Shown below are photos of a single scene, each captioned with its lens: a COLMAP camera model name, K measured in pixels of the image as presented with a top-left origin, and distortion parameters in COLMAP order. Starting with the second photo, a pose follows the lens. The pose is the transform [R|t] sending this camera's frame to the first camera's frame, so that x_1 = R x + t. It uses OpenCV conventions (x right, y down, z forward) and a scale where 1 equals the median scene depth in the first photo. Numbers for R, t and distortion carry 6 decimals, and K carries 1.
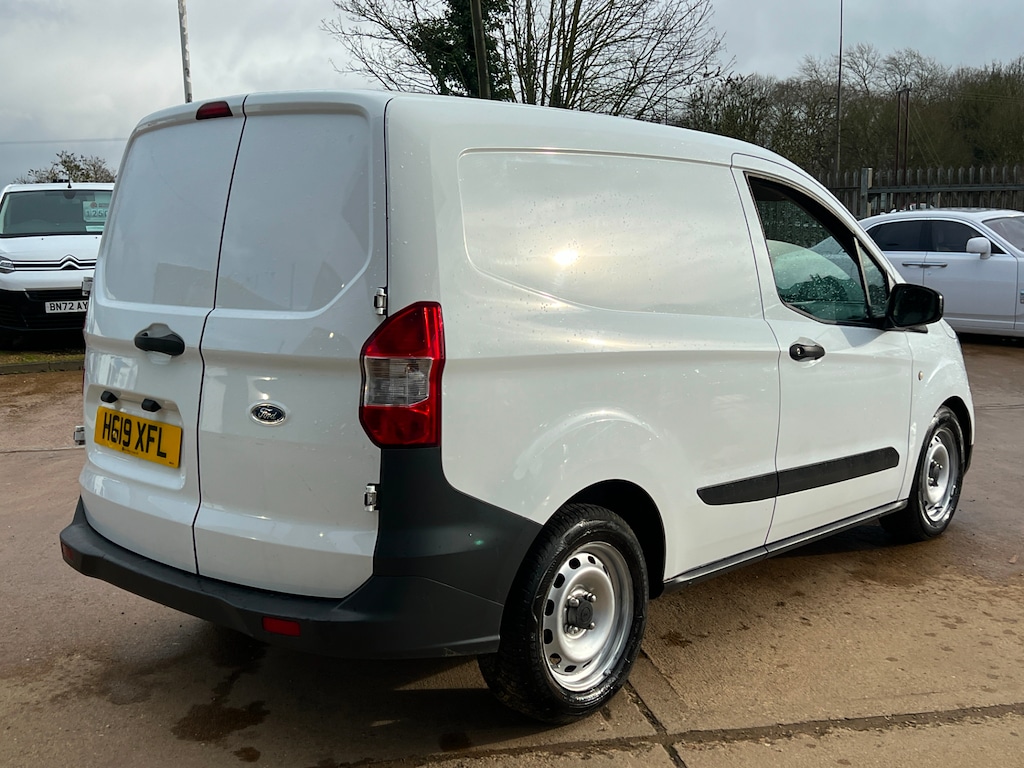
lens RADIAL K [[1141.2, 0, 528.4], [0, 1141.2, 397.1], [0, 0, 1]] dist [0.040364, 0.000000]
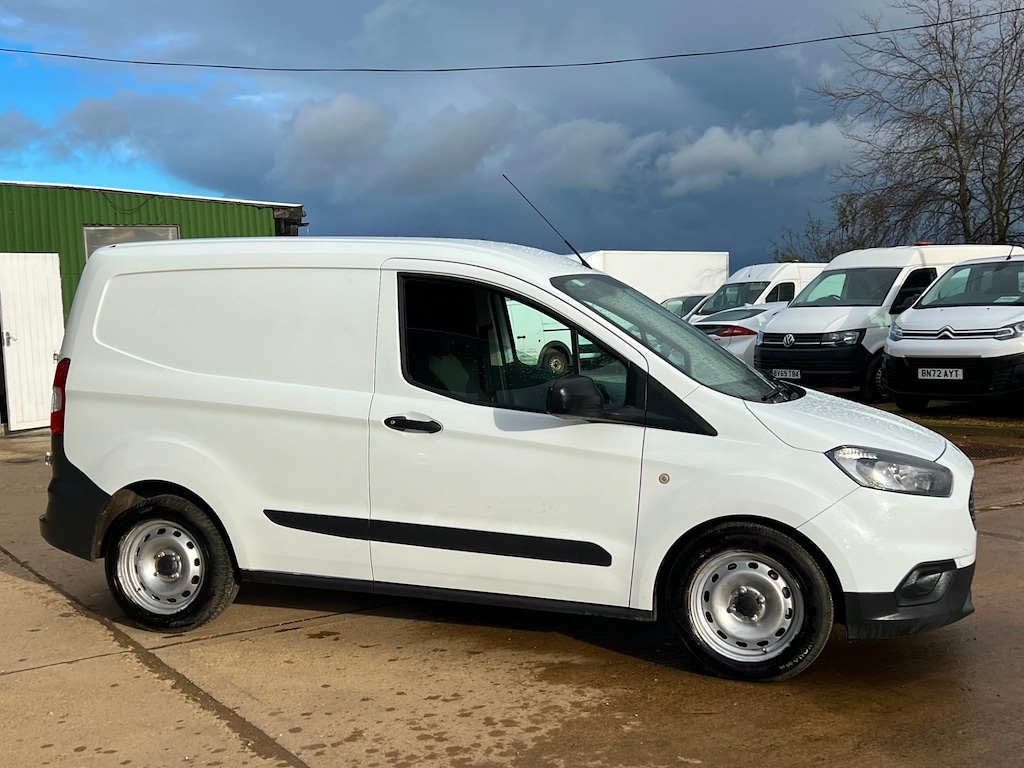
lens RADIAL K [[1192.5, 0, 513.0], [0, 1192.5, 387.1], [0, 0, 1]] dist [0.048841, 0.000000]
pose [[0.398577, 0.063675, -0.914922, 1.584723], [-0.122845, 0.992304, 0.015544, -0.123934], [0.908870, 0.106198, 0.403332, 0.689957]]
